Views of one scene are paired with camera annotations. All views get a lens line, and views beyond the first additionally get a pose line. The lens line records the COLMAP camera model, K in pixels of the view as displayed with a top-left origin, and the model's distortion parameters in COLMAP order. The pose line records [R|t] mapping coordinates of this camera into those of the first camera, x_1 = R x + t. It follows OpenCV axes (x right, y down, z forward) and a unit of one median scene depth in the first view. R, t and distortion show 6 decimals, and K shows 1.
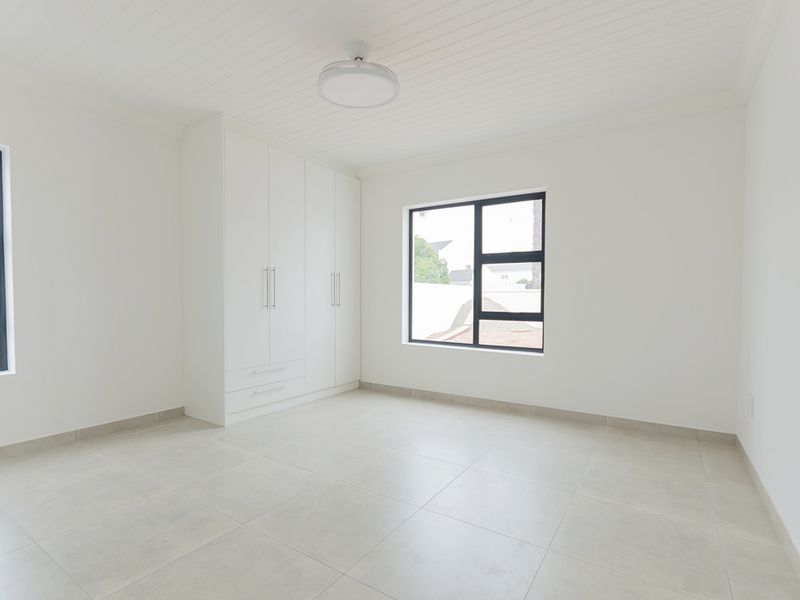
lens RADIAL K [[346.5, 0, 400.8], [0, 346.5, 307.0], [0, 0, 1]] dist [0.000451, 0.000139]
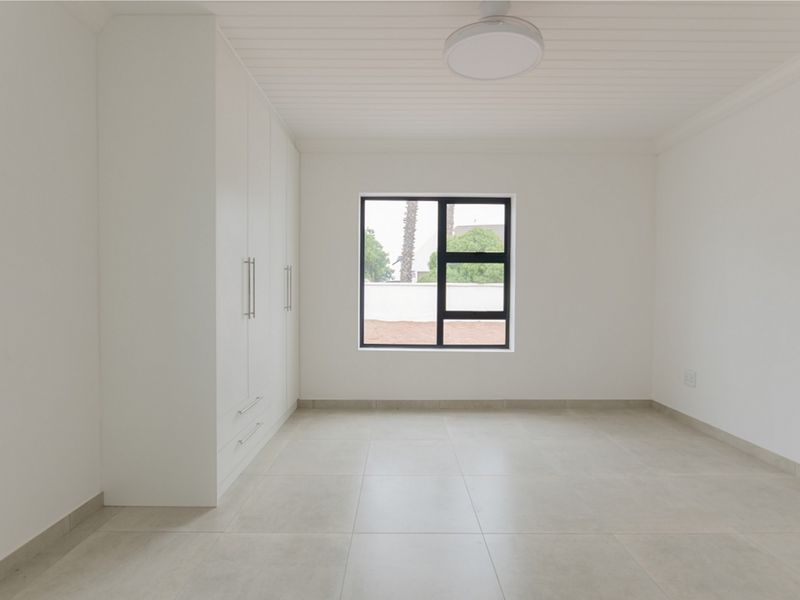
lens RADIAL K [[353.6, 0, 400.0], [0, 353.6, 300.0], [0, 0, 1]] dist [-0.000171, -0.000315]
pose [[0.876034, -0.012533, 0.482087, -0.362948], [0.014760, 0.999891, -0.000827, -0.019053], [-0.482024, 0.007840, 0.876123, 0.187388]]
